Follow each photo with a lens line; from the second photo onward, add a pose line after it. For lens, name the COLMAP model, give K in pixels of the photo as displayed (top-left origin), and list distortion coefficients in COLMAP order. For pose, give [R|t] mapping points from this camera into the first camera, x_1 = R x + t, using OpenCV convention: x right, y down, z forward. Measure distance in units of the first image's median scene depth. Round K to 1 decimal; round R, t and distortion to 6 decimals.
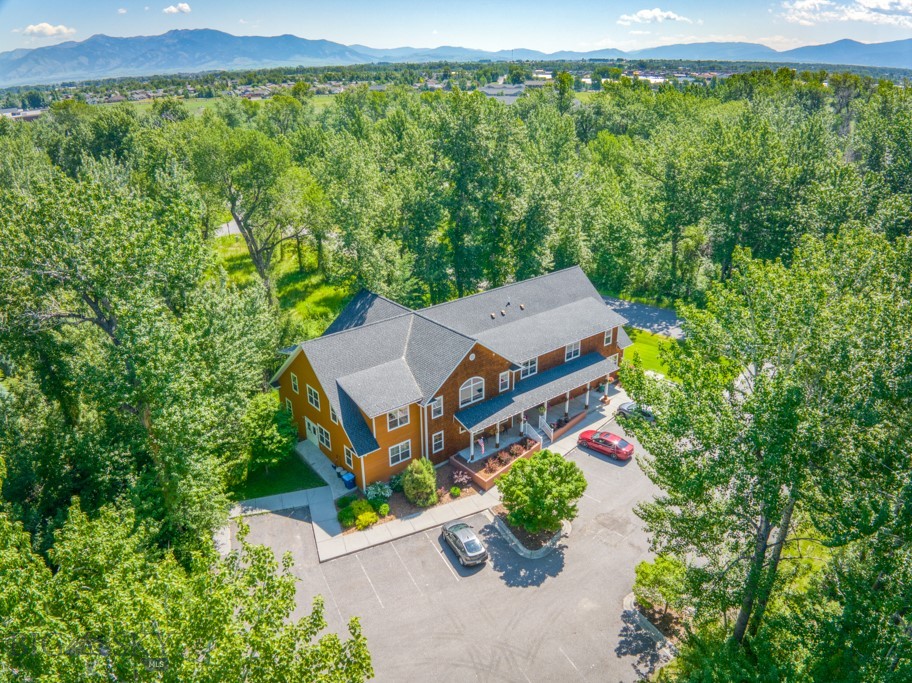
lens RADIAL K [[672.1, 0, 456.9], [0, 672.1, 337.2], [0, 0, 1]] dist [-0.103193, -0.010644]
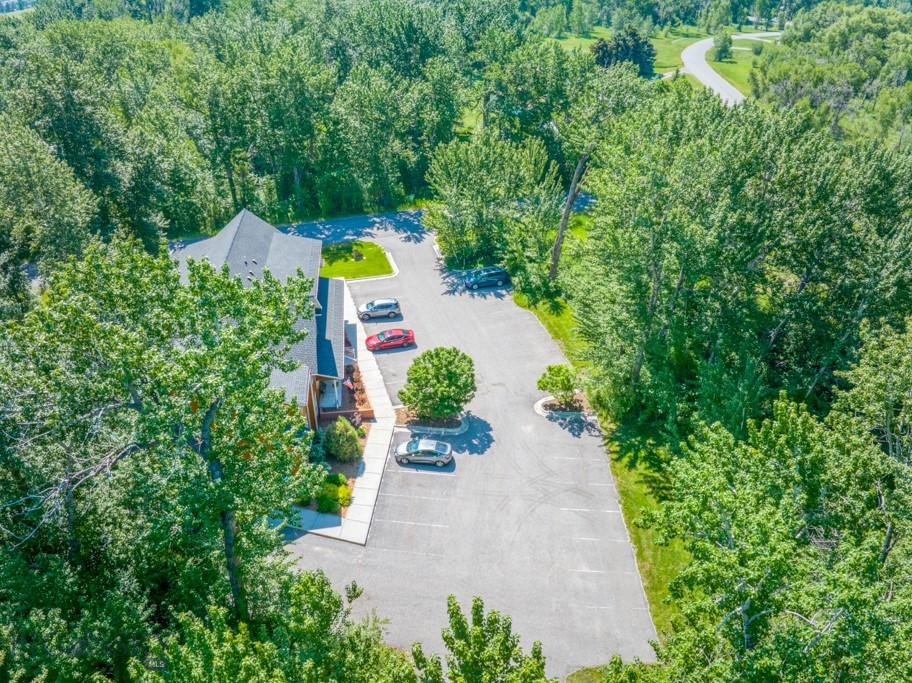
lens RADIAL K [[672.1, 0, 456.9], [0, 672.1, 337.2], [0, 0, 1]] dist [-0.103193, -0.010644]
pose [[0.515262, -0.432027, 0.740174, -0.646825], [0.322211, 0.897939, 0.299809, -0.175863], [-0.794157, 0.084012, 0.601878, 0.217671]]
